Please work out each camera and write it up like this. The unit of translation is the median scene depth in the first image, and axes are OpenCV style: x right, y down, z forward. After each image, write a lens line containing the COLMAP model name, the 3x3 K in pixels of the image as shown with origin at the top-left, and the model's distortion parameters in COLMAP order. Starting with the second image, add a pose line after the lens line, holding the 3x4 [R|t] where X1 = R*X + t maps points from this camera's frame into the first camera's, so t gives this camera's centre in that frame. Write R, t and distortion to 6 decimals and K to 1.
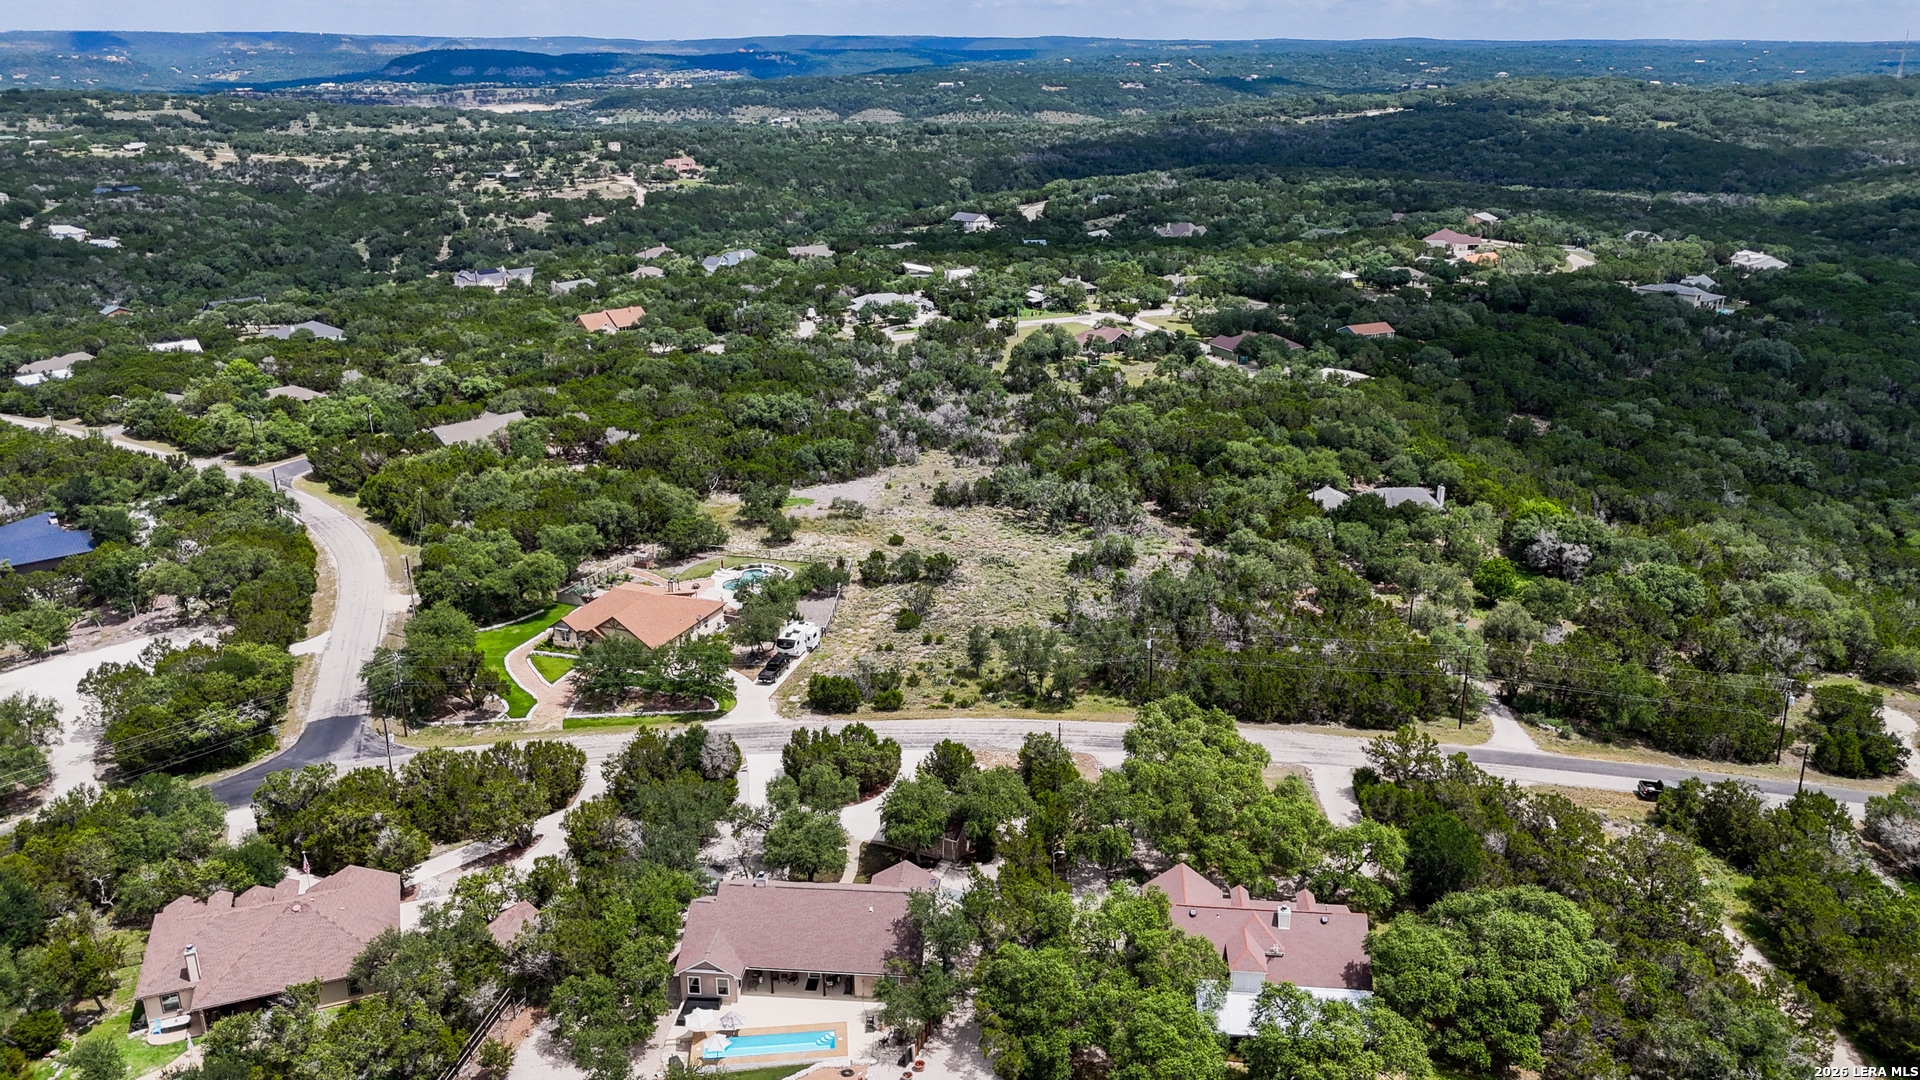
lens RADIAL K [[1415.5, 0, 946.0], [0, 1415.5, 522.0], [0, 0, 1]] dist [0.058139, -0.052339]
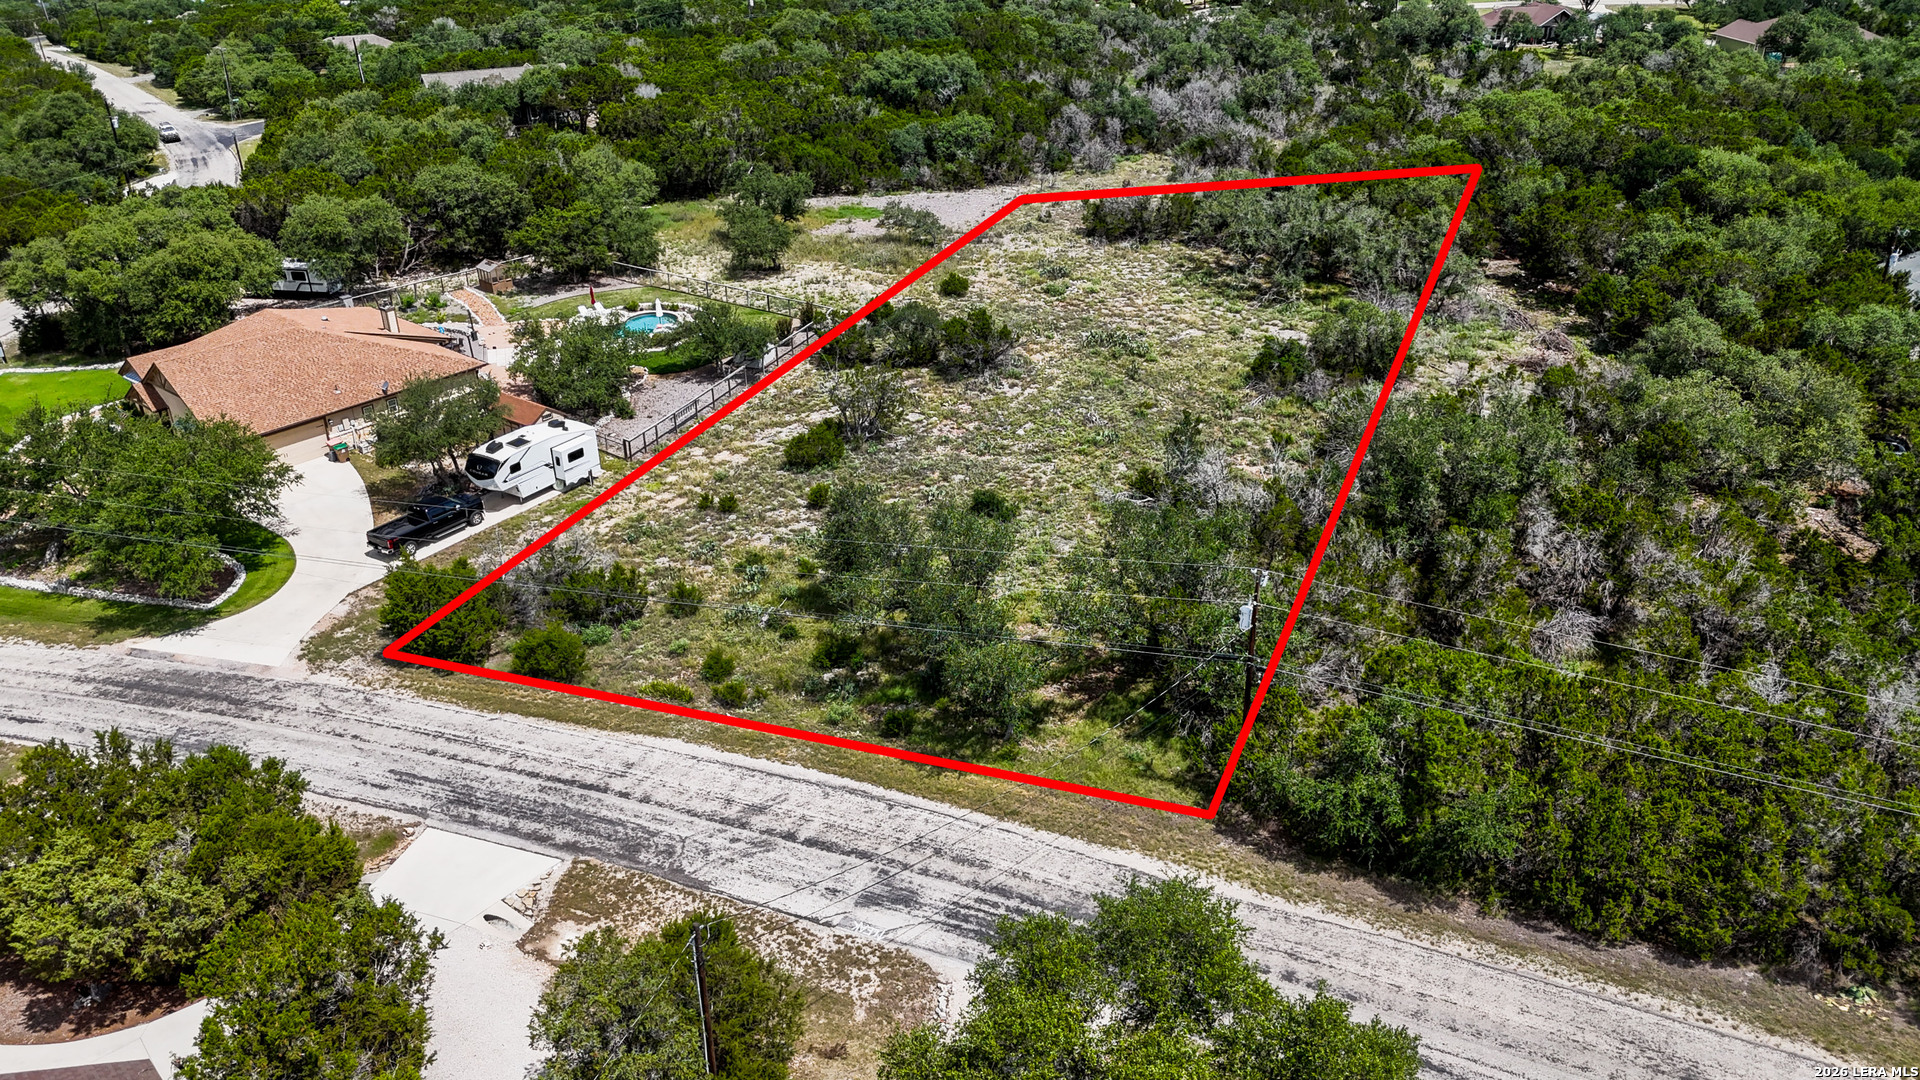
lens RADIAL K [[1415.5, 0, 971.0], [0, 1415.5, 555.1], [0, 0, 1]] dist [0.058139, -0.052339]
pose [[0.955847, 0.135613, -0.260701, 0.115095], [-0.090718, 0.979992, 0.177162, 0.016549], [0.279510, -0.145689, 0.949025, 0.481888]]
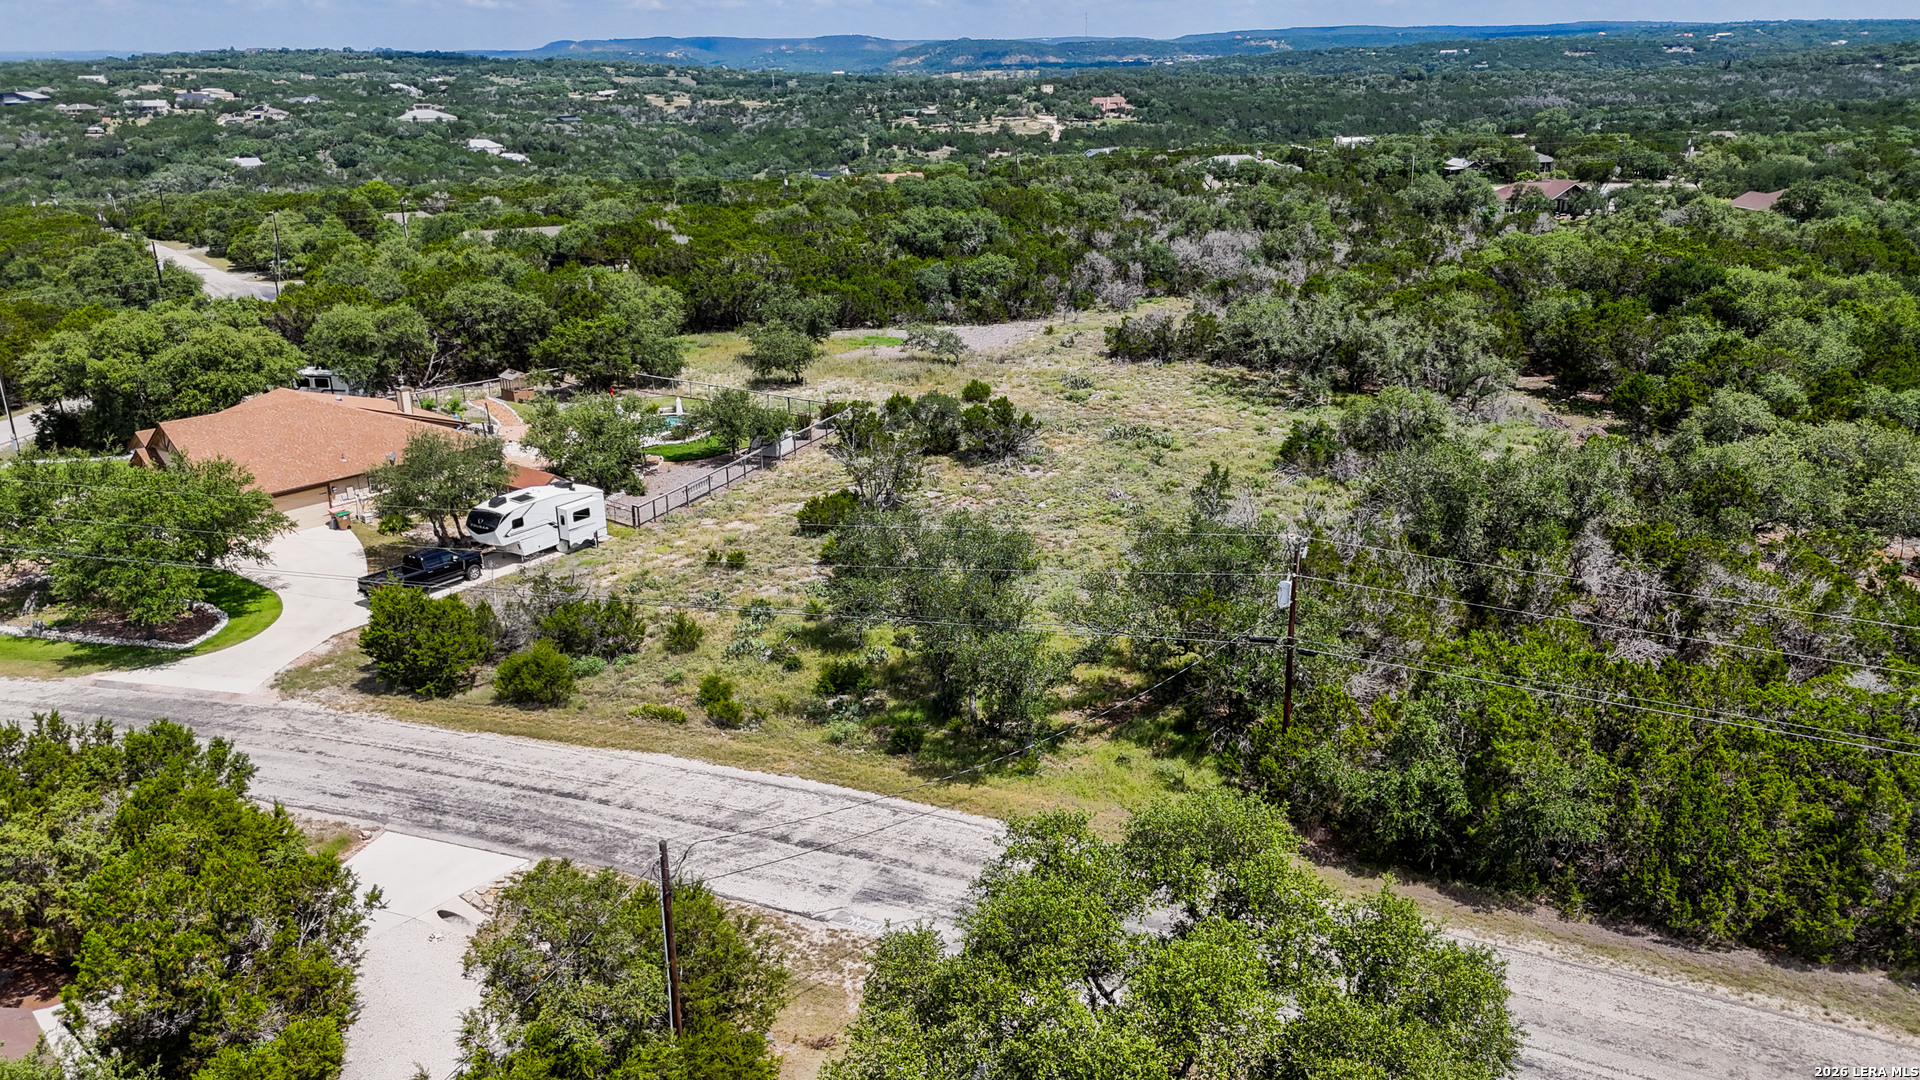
lens RADIAL K [[1415.5, 0, 970.3], [0, 1415.5, 556.6], [0, 0, 1]] dist [0.058139, -0.052339]
pose [[0.949914, 0.102077, -0.295369, 0.116366], [-0.095934, 0.994763, 0.035257, 0.052452], [0.297421, -0.005155, 0.954732, 0.495087]]
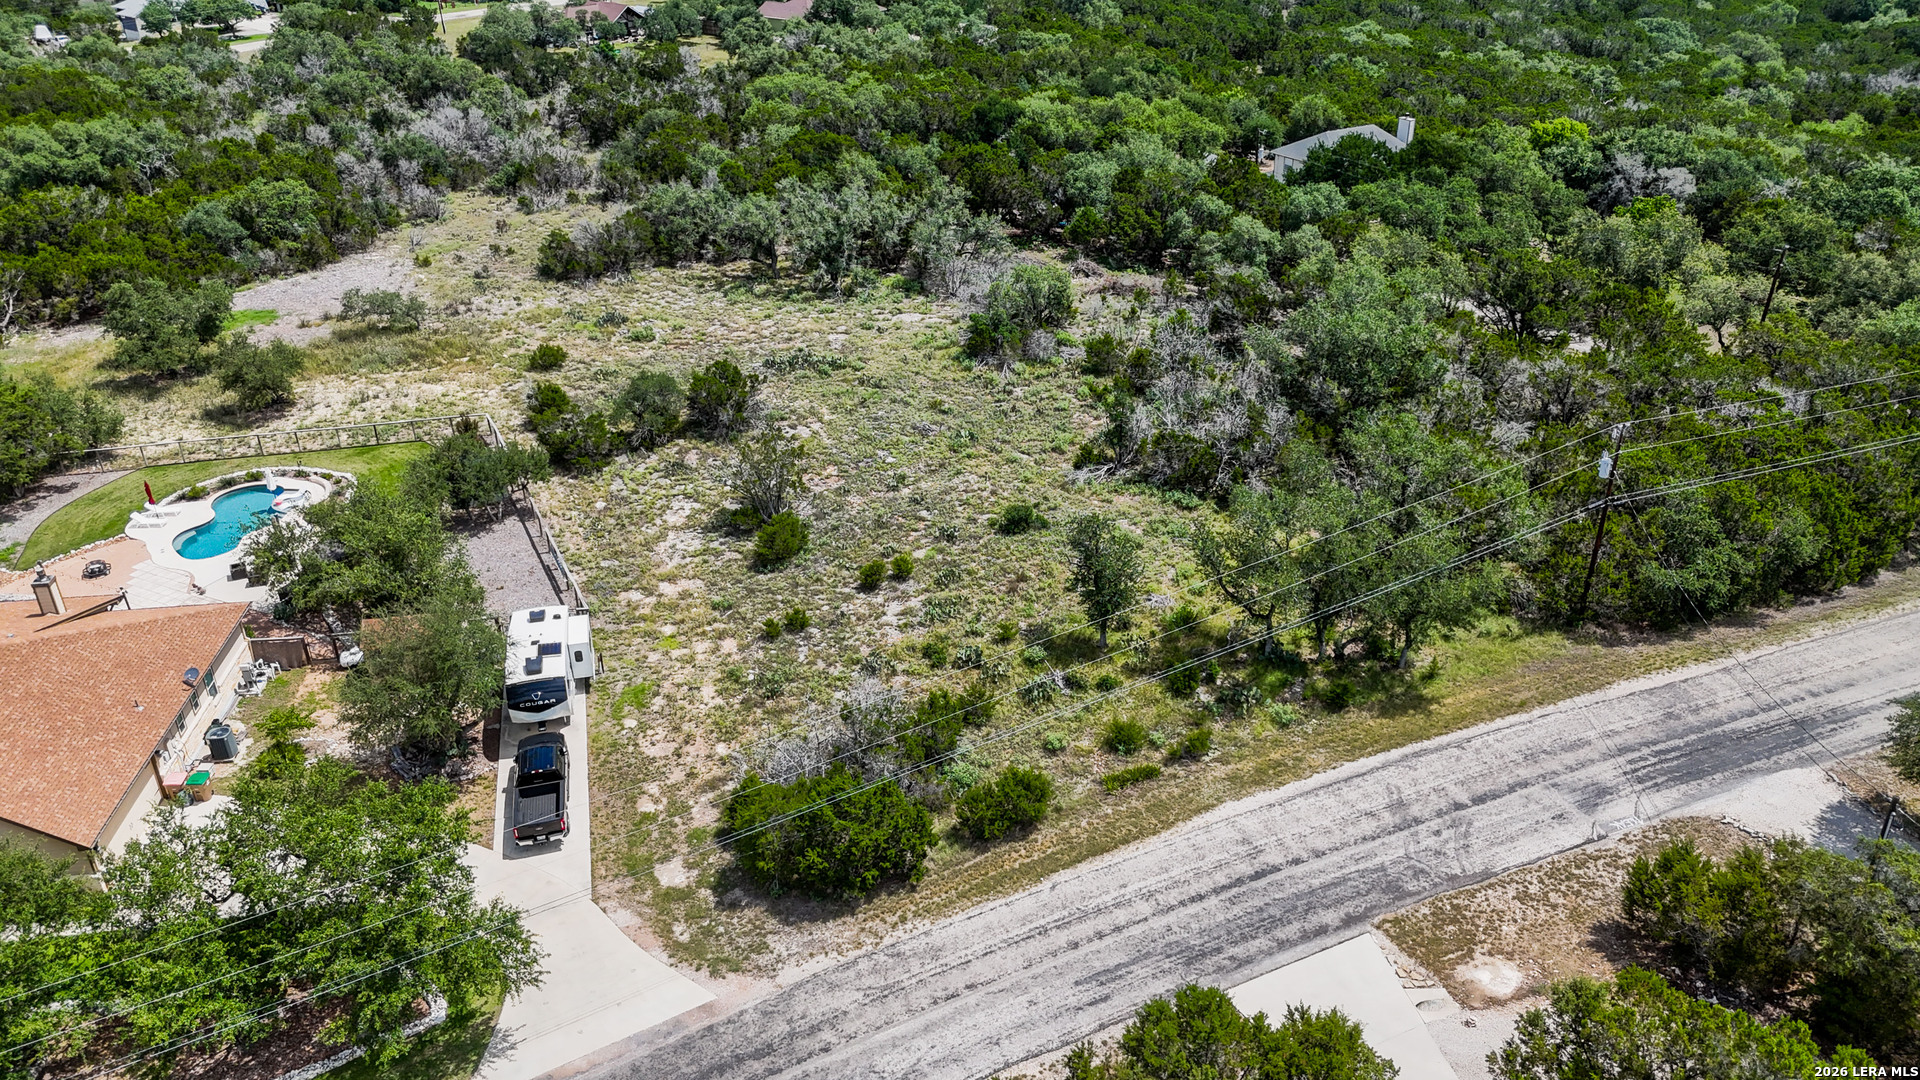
lens RADIAL K [[1415.5, 0, 966.1], [0, 1415.5, 543.1], [0, 0, 1]] dist [0.058139, -0.052339]
pose [[0.871871, -0.229786, 0.432482, -0.124689], [0.157923, 0.967832, 0.195860, 0.002062], [-0.463575, -0.102465, 0.880113, 0.515626]]
